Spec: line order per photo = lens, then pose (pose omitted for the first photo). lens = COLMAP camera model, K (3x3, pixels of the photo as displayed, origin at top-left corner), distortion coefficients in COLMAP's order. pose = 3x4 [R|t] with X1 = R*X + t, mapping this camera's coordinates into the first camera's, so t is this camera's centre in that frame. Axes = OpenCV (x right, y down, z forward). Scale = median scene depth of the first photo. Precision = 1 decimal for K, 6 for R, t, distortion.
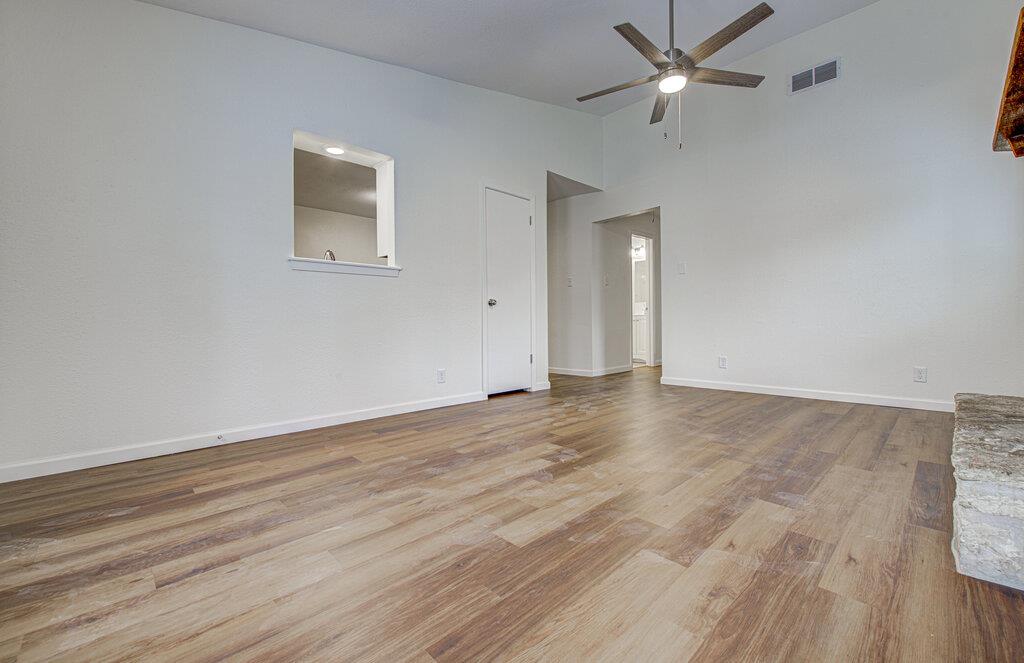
lens RADIAL K [[419.8, 0, 514.6], [0, 419.8, 321.7], [0, 0, 1]] dist [0.003662, 0.000069]
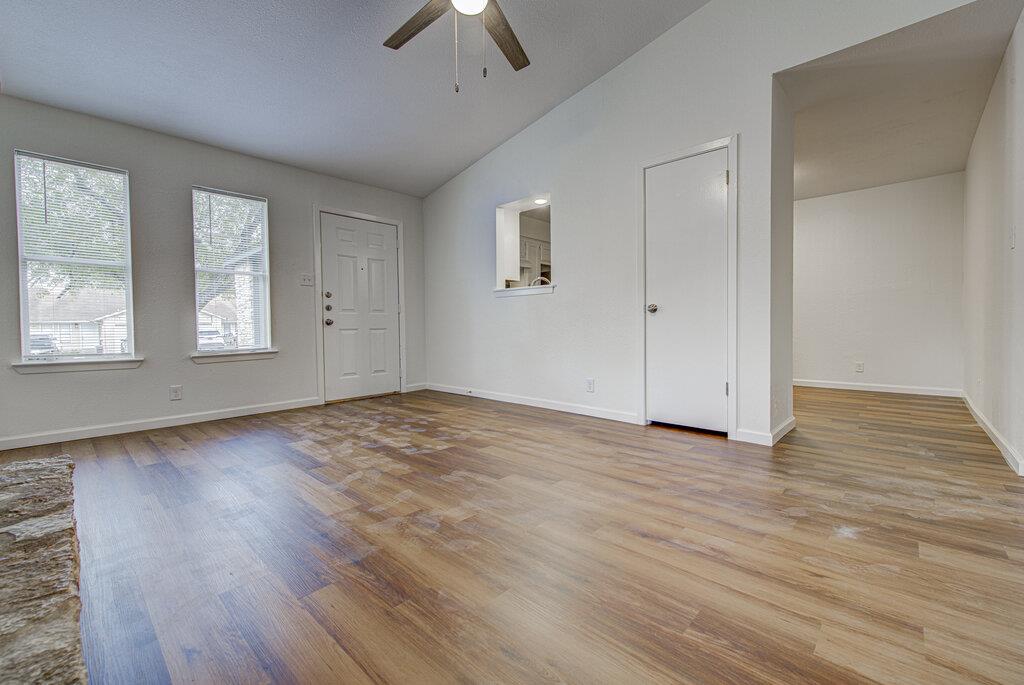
lens RADIAL K [[414.0, 0, 517.8], [0, 414.0, 338.2], [0, 0, 1]] dist [0.000343, 0.000073]
pose [[0.065488, 0.033550, -0.997289, 1.680049], [0.005422, 0.999408, 0.033977, -0.038484], [0.997839, -0.007632, 0.065267, 1.599637]]
